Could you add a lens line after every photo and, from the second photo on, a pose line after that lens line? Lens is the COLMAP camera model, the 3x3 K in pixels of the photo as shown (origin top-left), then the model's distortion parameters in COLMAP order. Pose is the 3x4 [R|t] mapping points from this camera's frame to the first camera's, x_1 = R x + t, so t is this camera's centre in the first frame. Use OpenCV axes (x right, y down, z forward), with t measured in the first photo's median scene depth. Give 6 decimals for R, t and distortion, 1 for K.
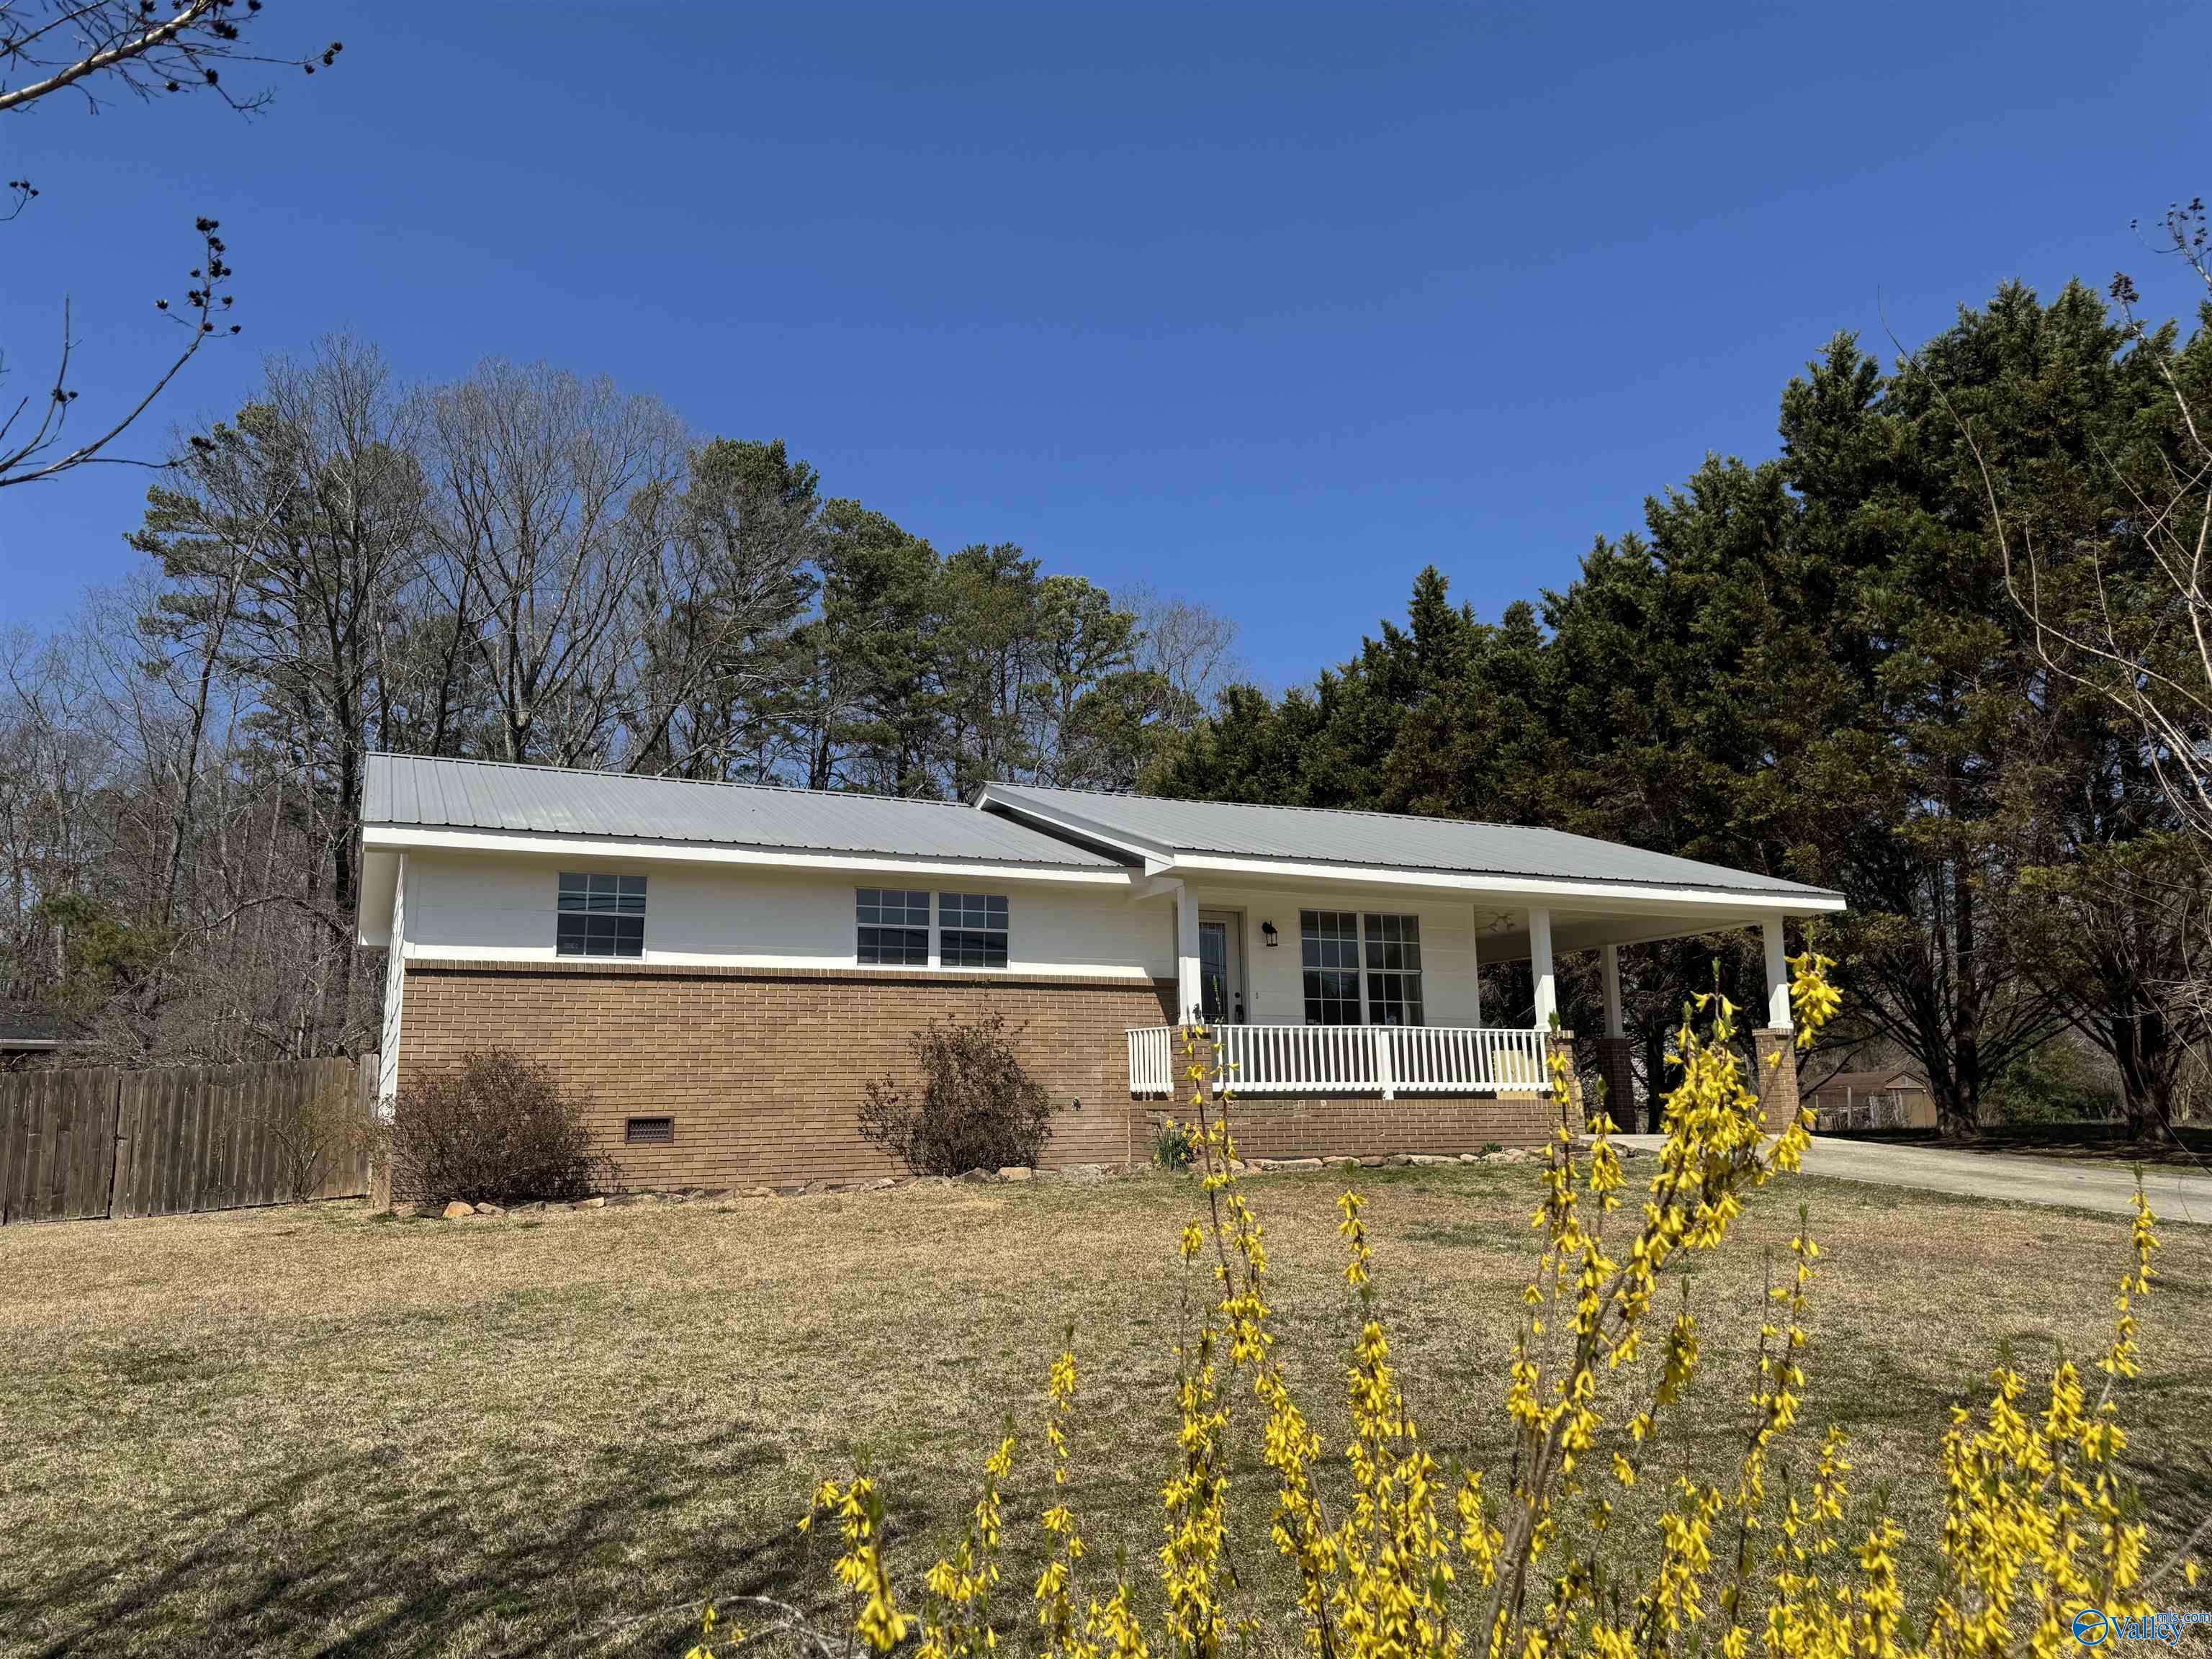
lens RADIAL K [[1486.4, 0, 1087.4], [0, 1486.4, 826.6], [0, 0, 1]] dist [0.163333, -0.183493]
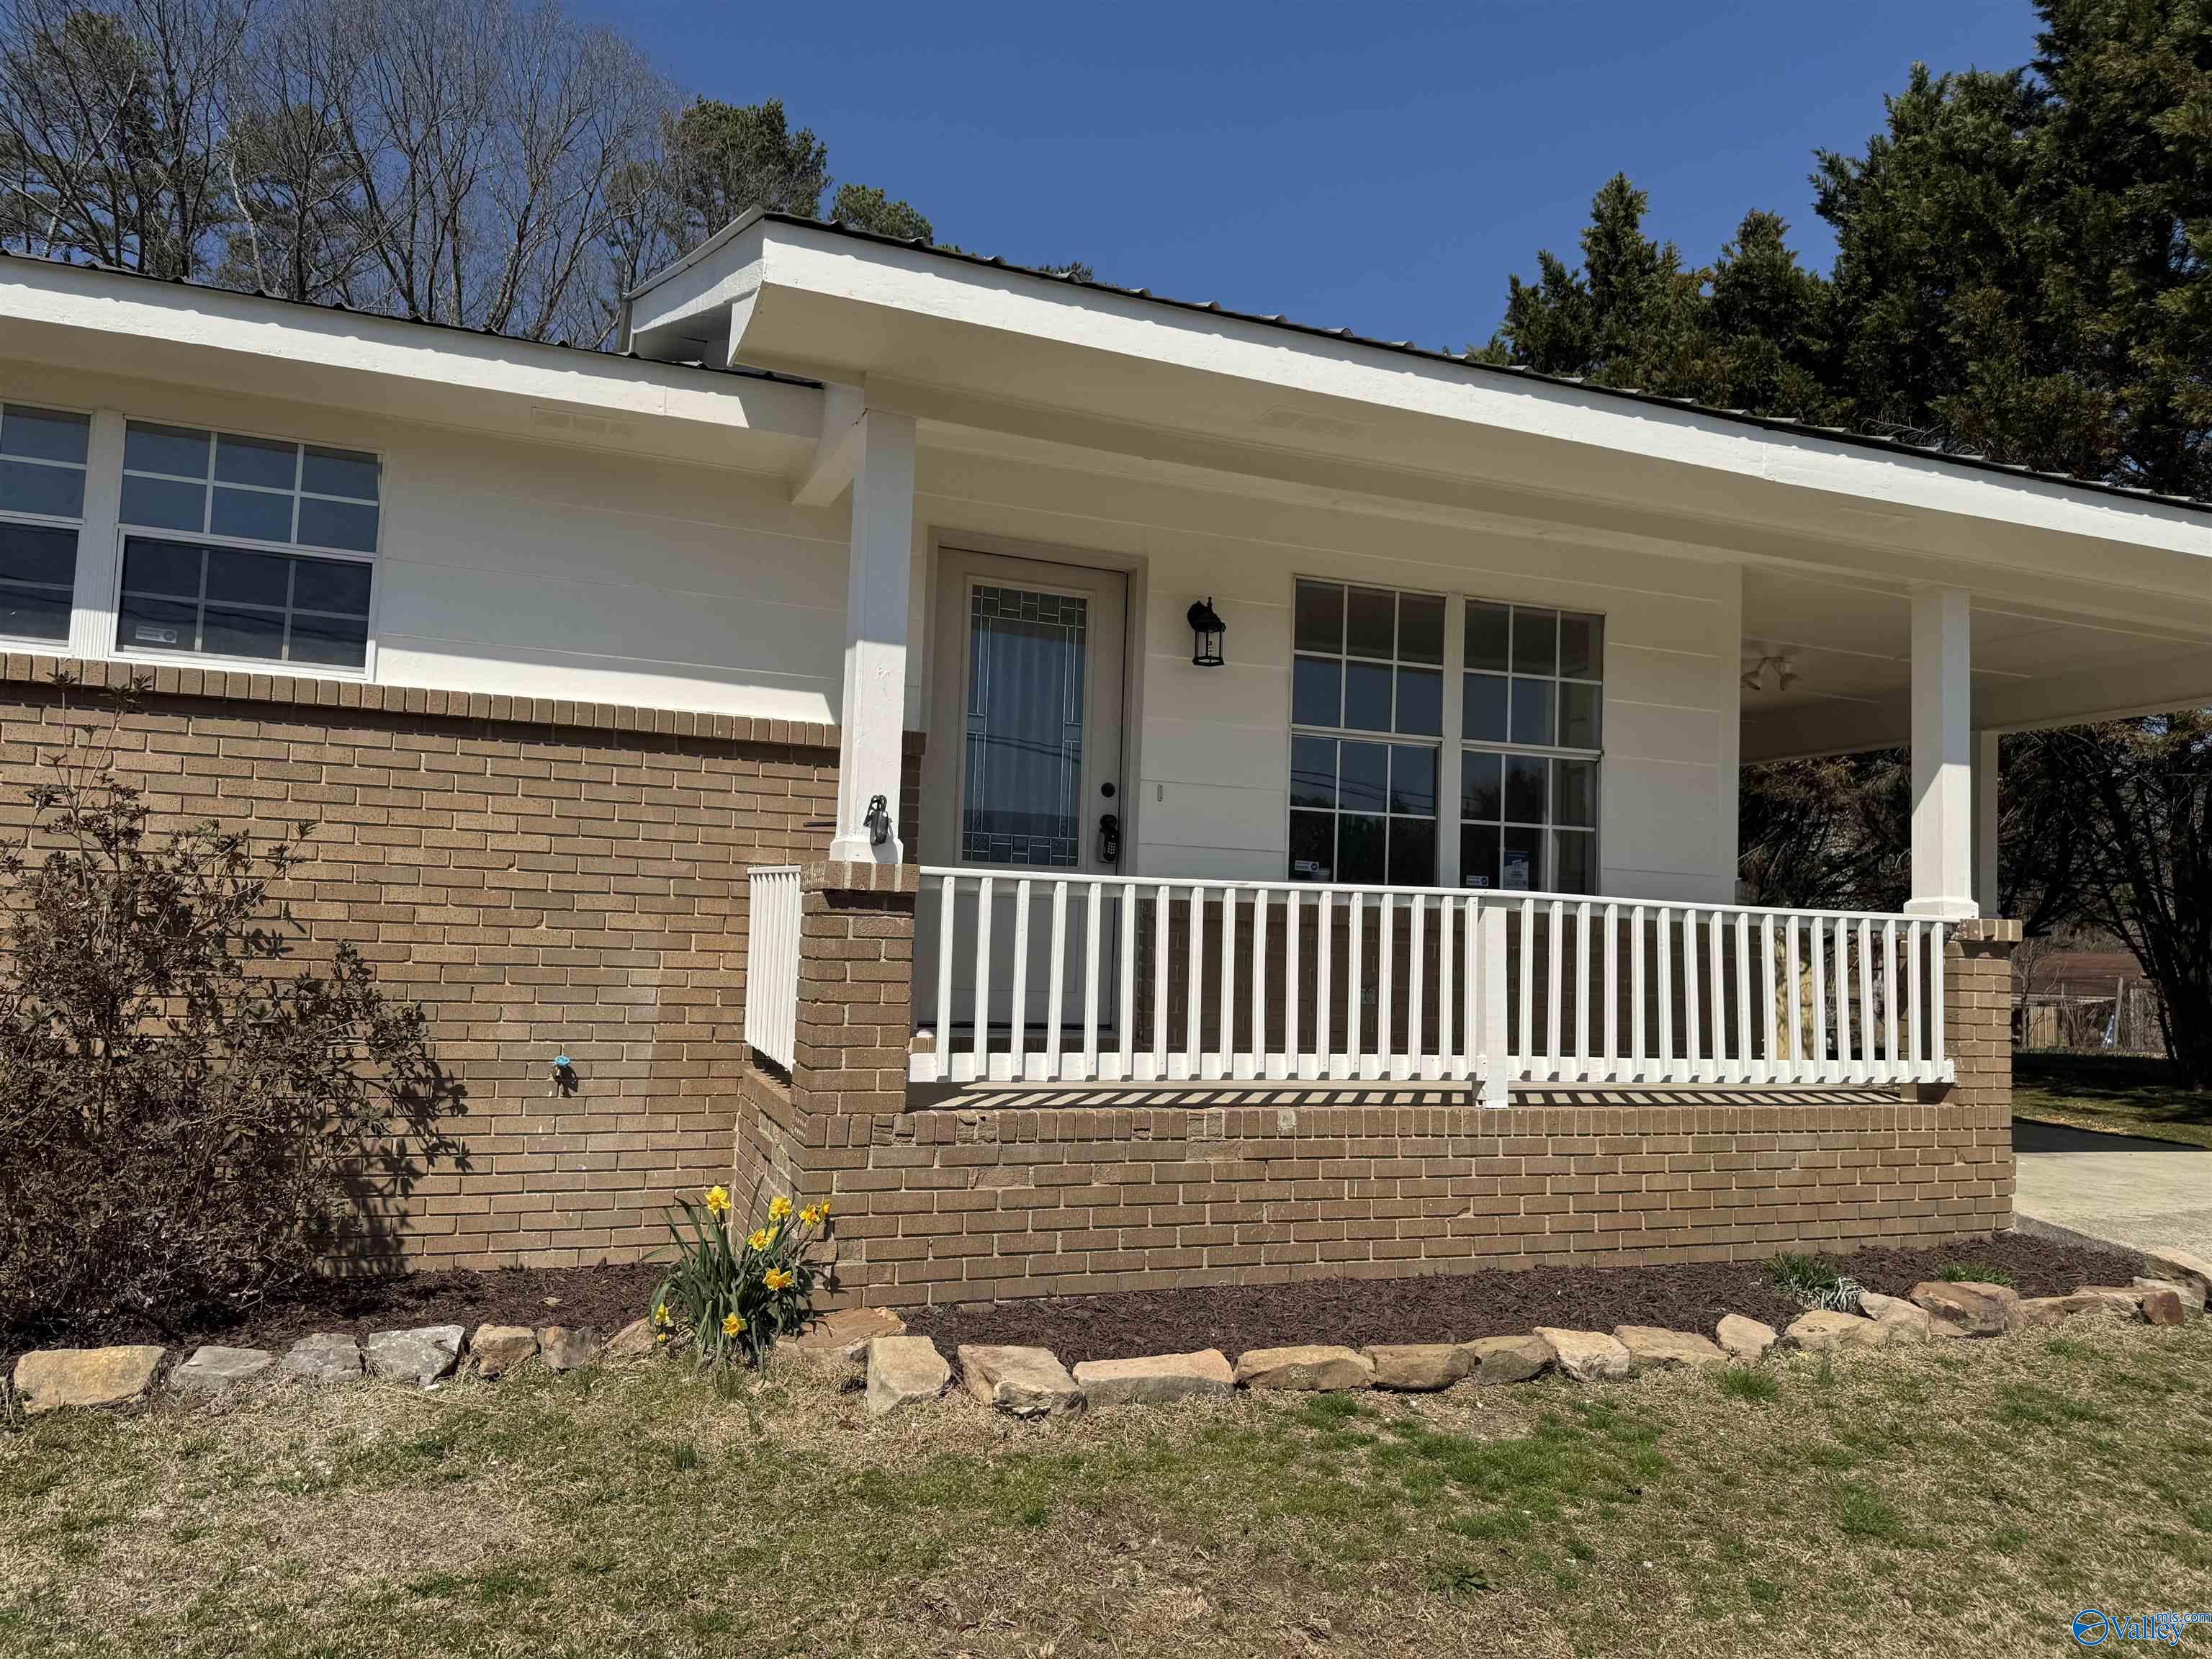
lens RADIAL K [[1576.4, 0, 1107.6], [0, 1576.4, 785.9], [0, 0, 1]] dist [0.040423, -0.069472]
pose [[0.997473, 0.044319, -0.055521, 0.130318], [-0.039273, 0.995266, 0.088901, 0.081883], [0.059198, -0.086496, 0.994492, 0.645858]]
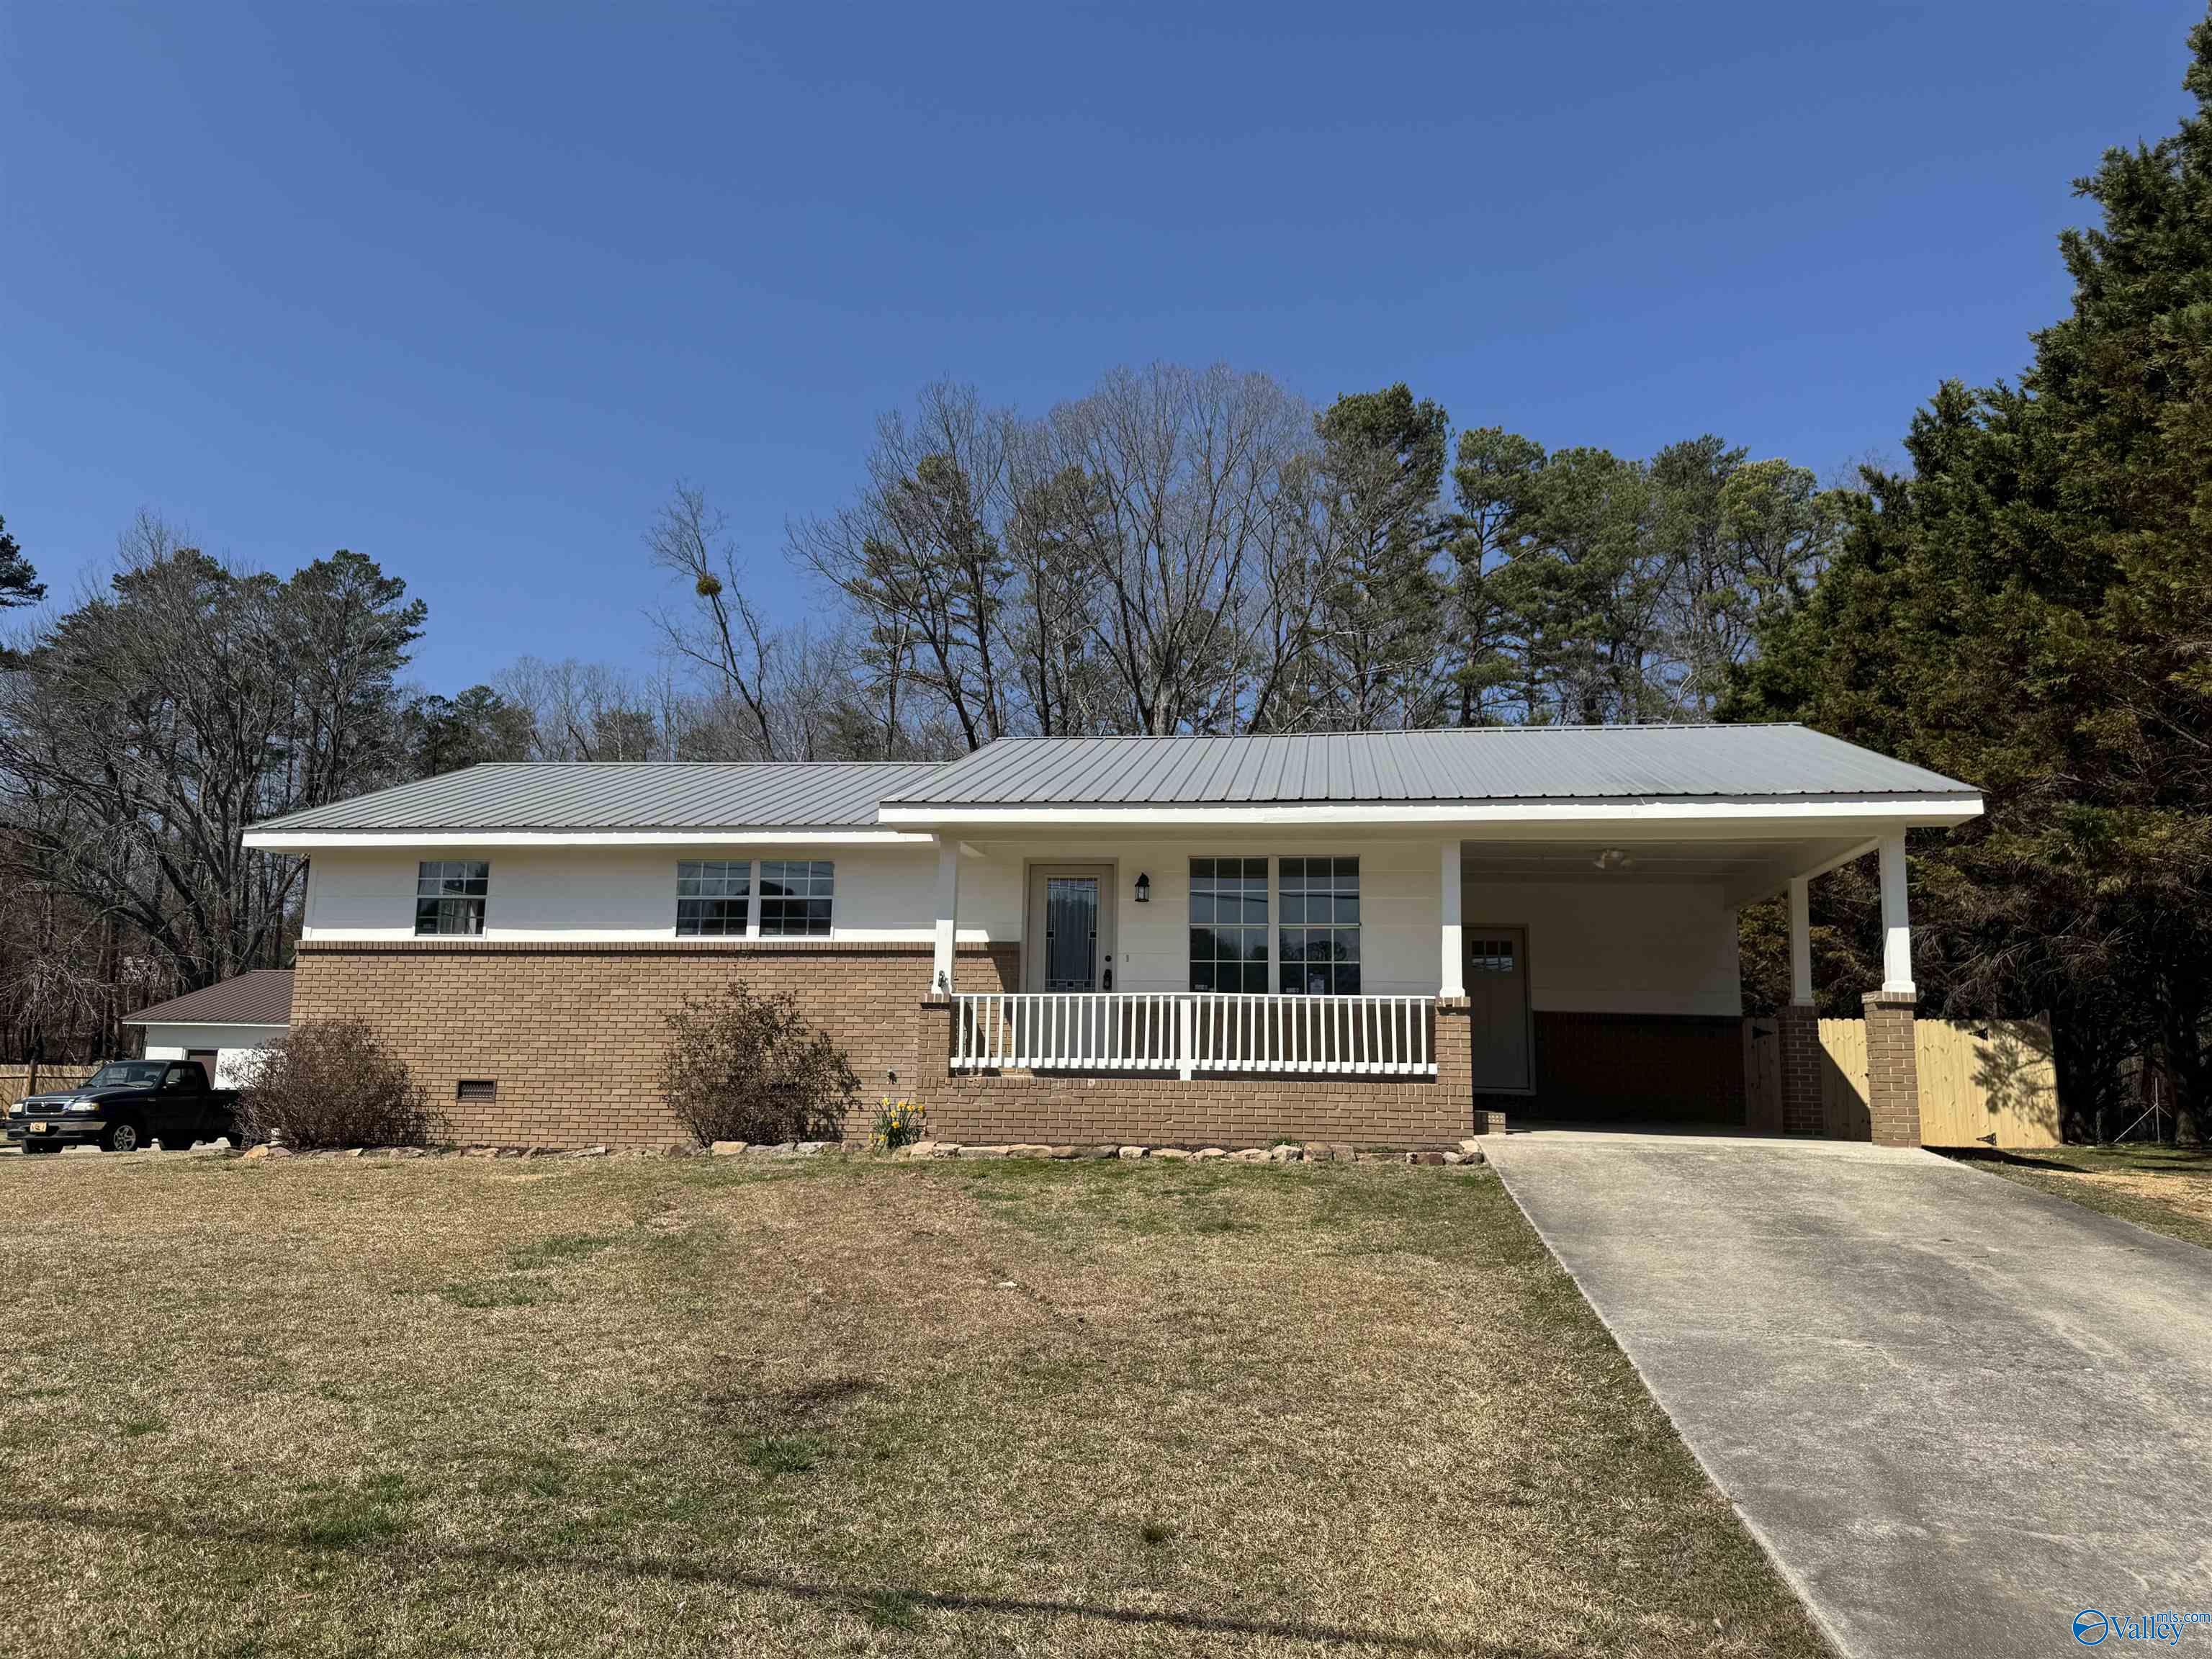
lens RADIAL K [[1518.3, 0, 1102.8], [0, 1518.3, 789.2], [0, 0, 1]] dist [0.134300, -0.201885]
pose [[0.837705, -0.074342, -0.541039, 0.627888], [0.075862, 0.996927, -0.019525, 0.032594], [0.540828, -0.024688, 0.840771, 0.261521]]
